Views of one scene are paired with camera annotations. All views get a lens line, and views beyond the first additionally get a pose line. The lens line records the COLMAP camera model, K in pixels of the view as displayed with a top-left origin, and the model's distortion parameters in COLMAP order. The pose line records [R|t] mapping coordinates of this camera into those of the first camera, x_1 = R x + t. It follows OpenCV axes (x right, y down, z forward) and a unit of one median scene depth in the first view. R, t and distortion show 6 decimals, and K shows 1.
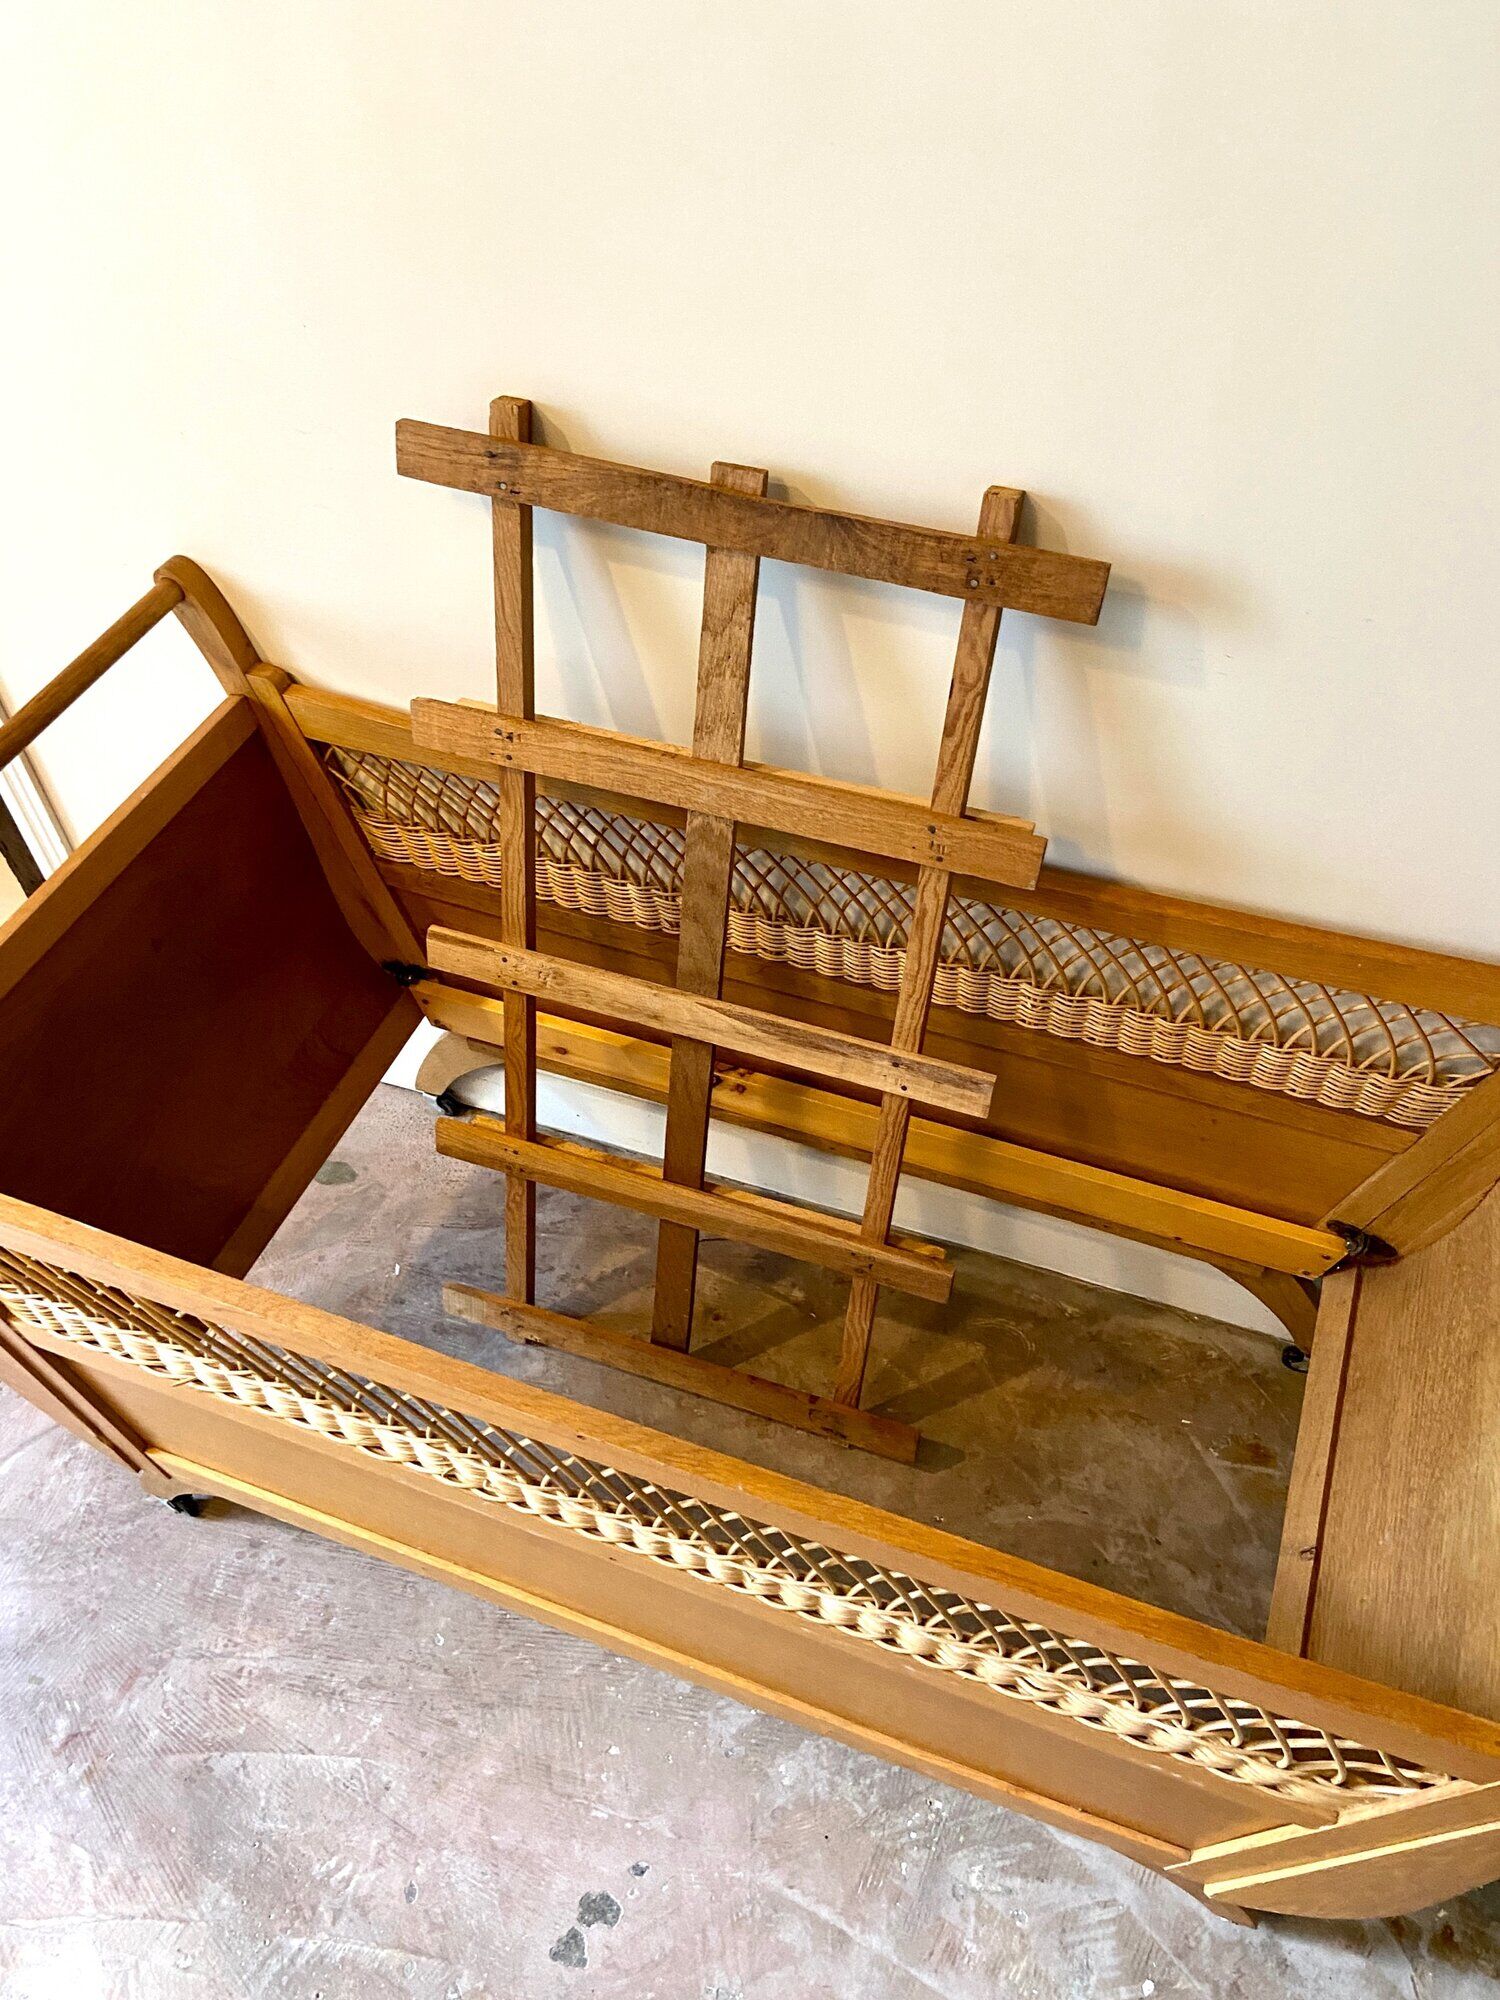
lens RADIAL K [[1498.3, 0, 750.0], [0, 1498.3, 1000.0], [0, 0, 1]] dist [0.119960, -0.163533]
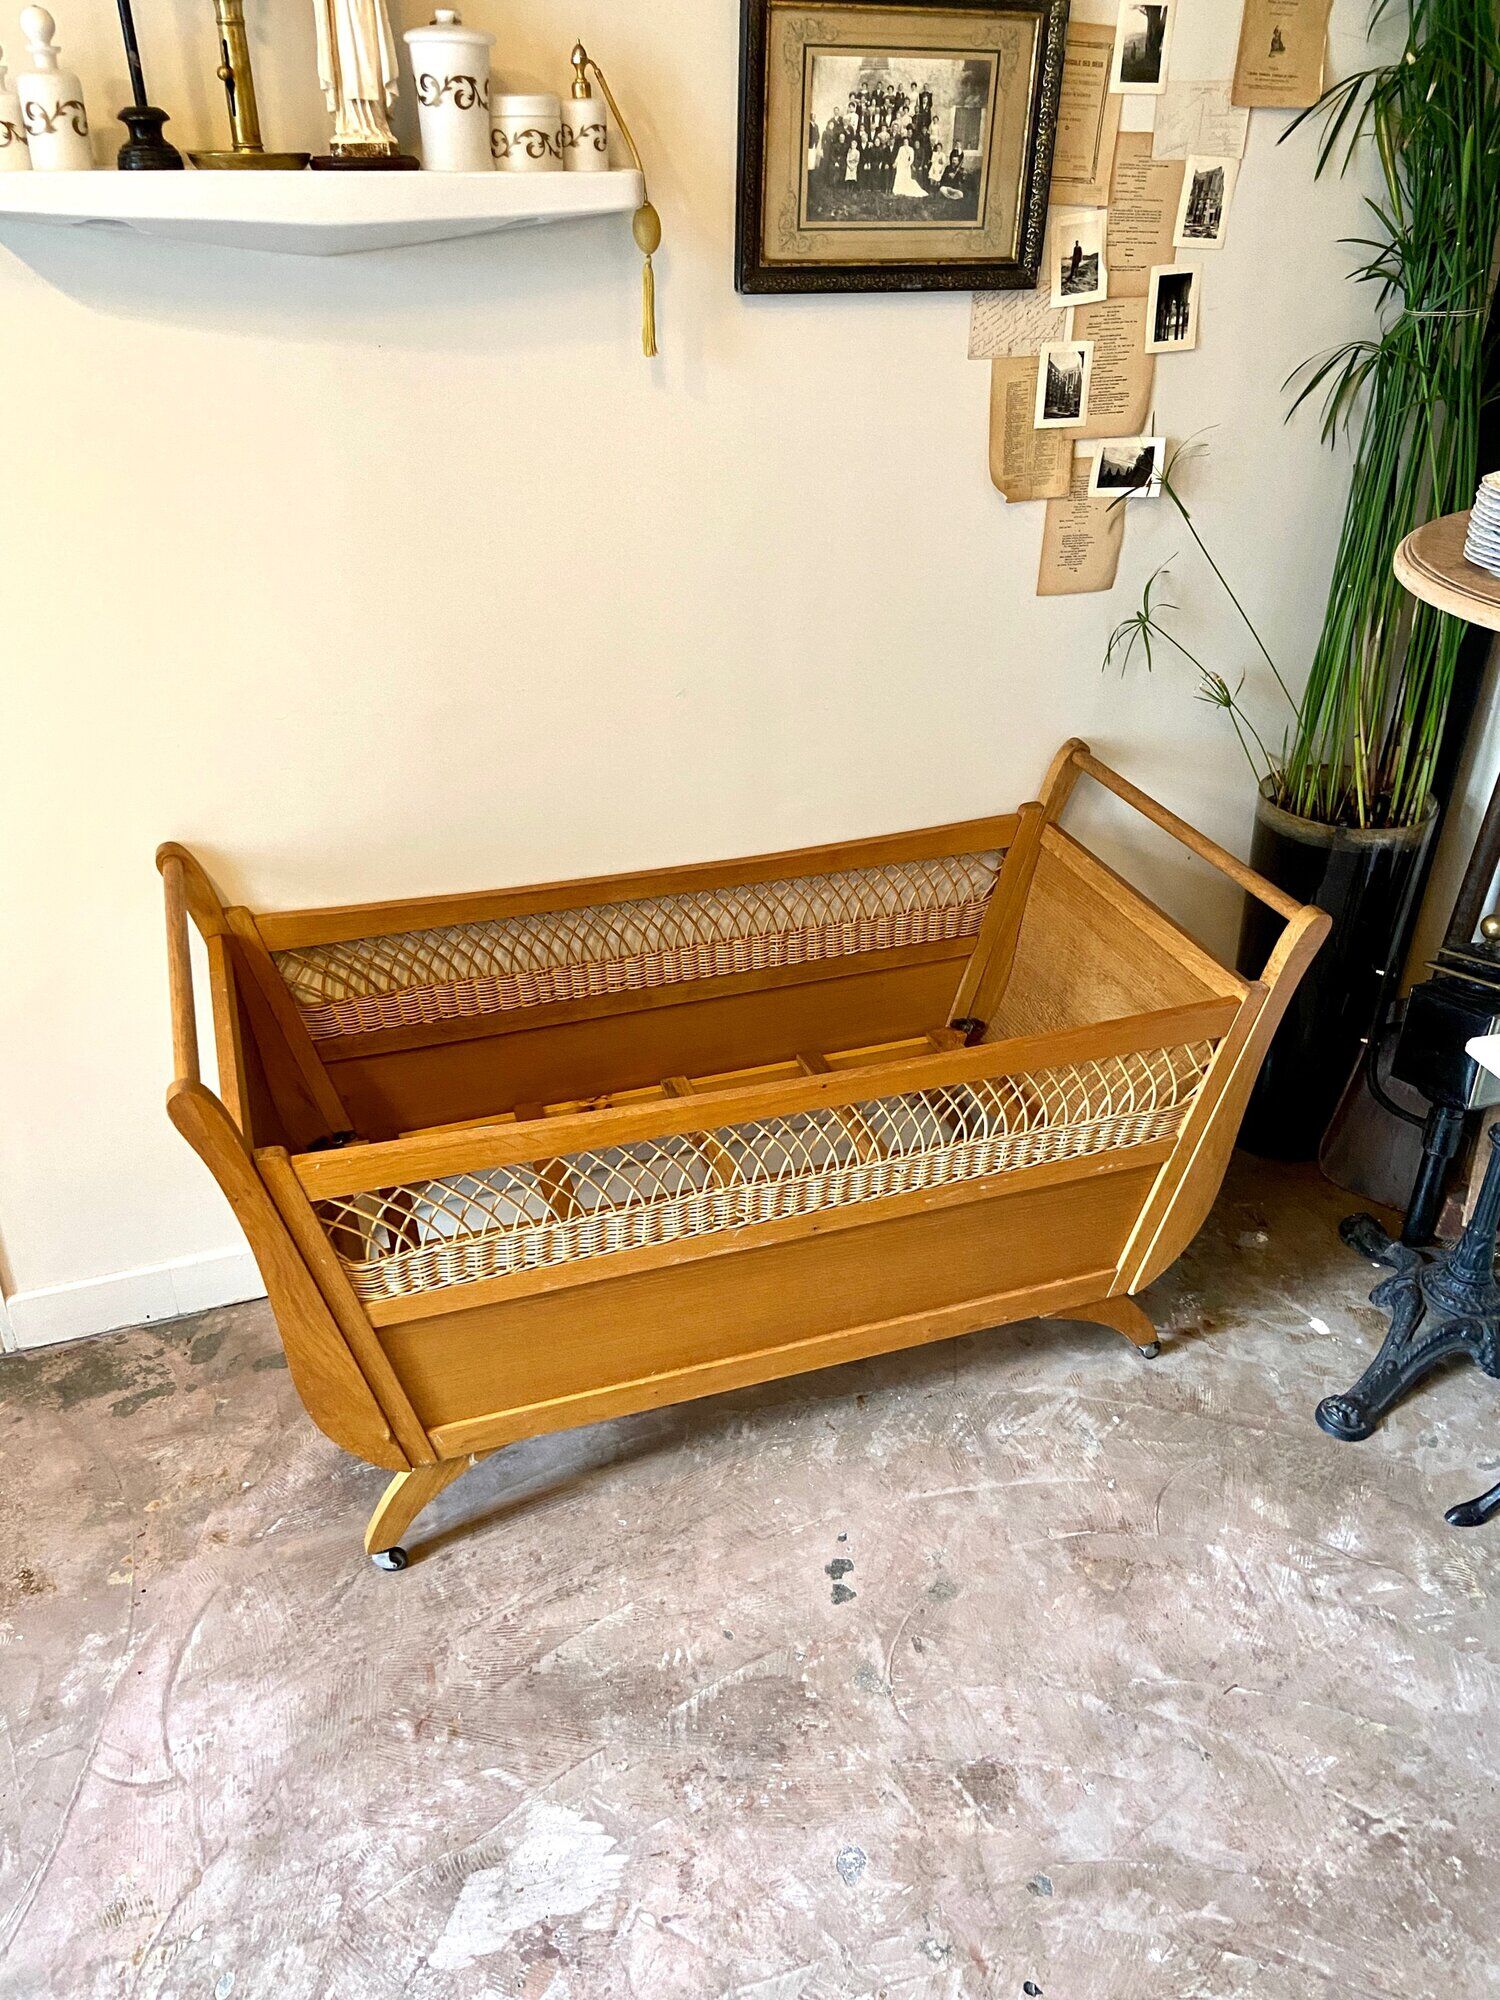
lens RADIAL K [[1504.7, 0, 764.0], [0, 1504.7, 982.0], [0, 0, 1]] dist [0.134041, -0.176451]
pose [[0.767383, -0.285554, 0.574092, -0.797381], [0.465476, 0.863871, -0.192508, 0.354597], [-0.440970, 0.414954, 0.795838, -0.326293]]
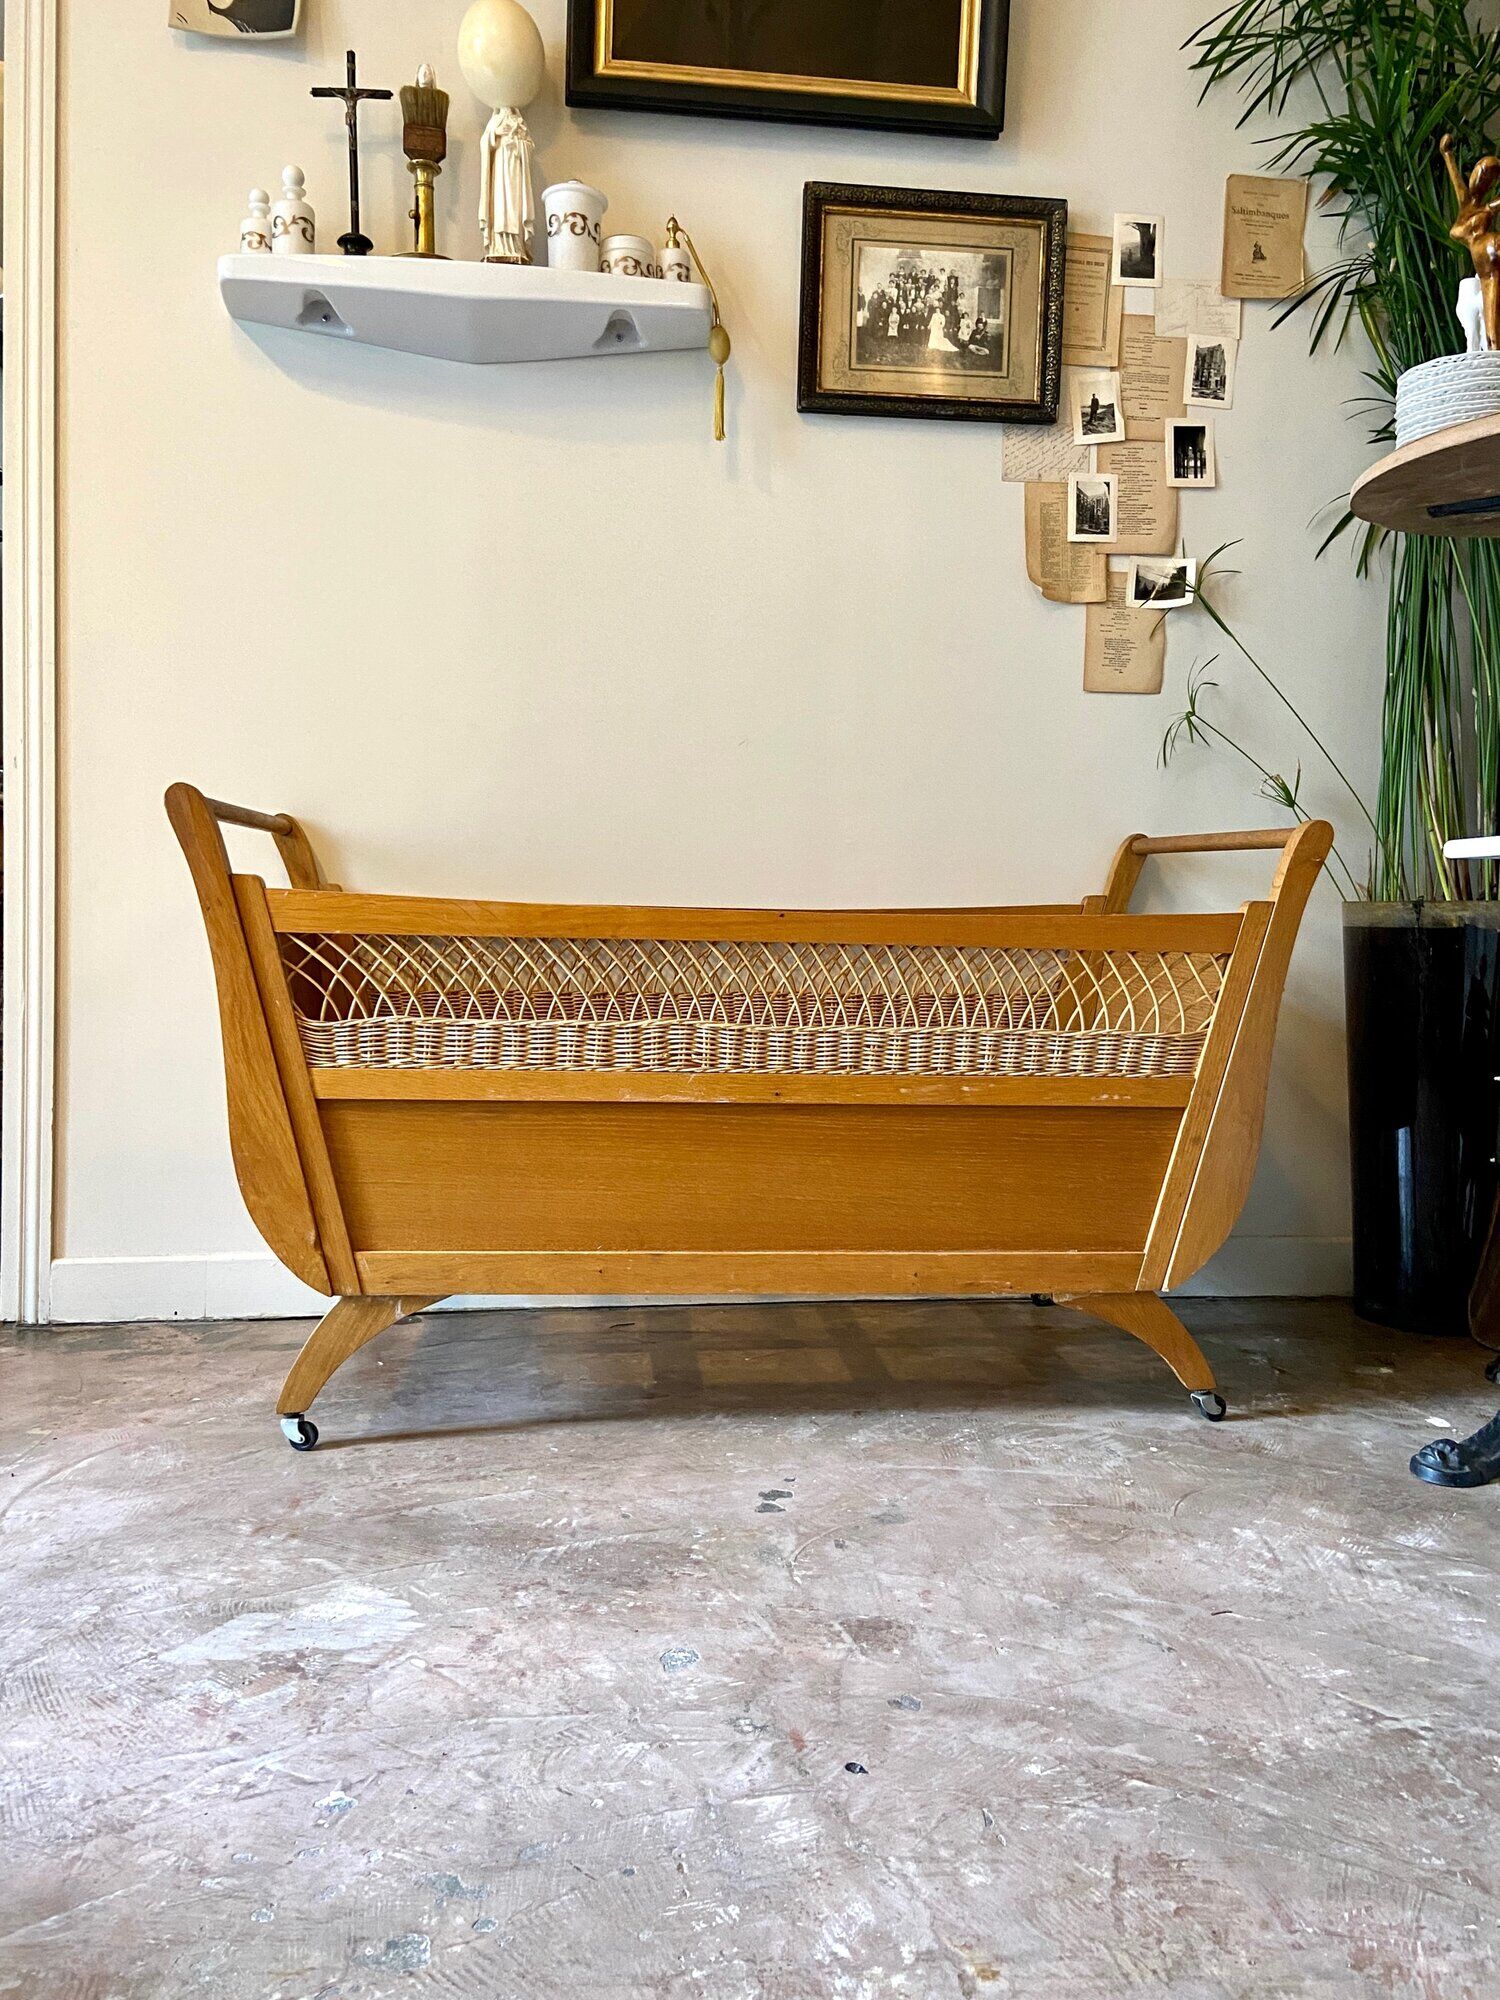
lens RADIAL K [[1504.7, 0, 764.0], [0, 1504.7, 982.0], [0, 0, 1]] dist [0.134041, -0.176451]
pose [[0.890670, 0.018296, 0.454281, -0.653886], [0.321315, 0.681578, -0.657425, 1.087833], [-0.321656, 0.731516, 0.601183, -0.031714]]
